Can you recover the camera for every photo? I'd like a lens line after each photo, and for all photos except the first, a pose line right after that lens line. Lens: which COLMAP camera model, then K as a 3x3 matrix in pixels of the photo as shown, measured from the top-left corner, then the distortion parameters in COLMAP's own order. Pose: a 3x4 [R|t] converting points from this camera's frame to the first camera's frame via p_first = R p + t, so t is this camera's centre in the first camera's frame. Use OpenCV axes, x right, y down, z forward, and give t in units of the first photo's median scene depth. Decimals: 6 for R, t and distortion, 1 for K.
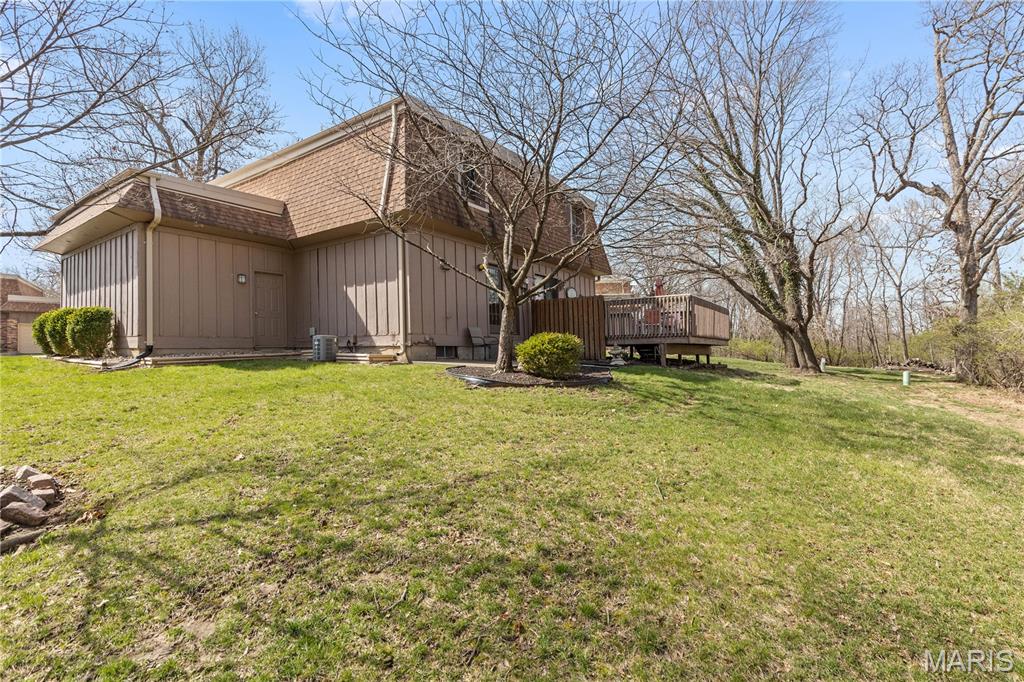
lens RADIAL K [[461.6, 0, 512.0], [0, 461.6, 341.0], [0, 0, 1]] dist [0.002206, 0.000141]
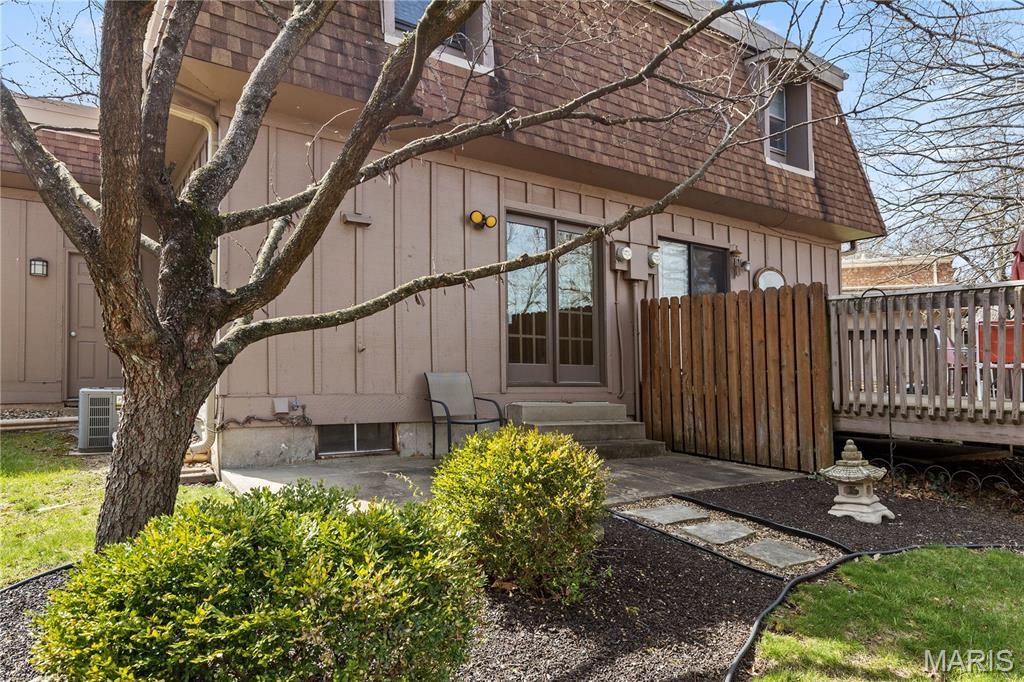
lens RADIAL K [[623.3, 0, 515.1], [0, 623.3, 356.1], [0, 0, 1]] dist [0.027678, 0.000051]
pose [[0.936397, 0.015593, -0.350596, 0.142248], [-0.015630, 0.999874, 0.002723, -0.042274], [0.350594, 0.002930, 0.936523, 0.478584]]
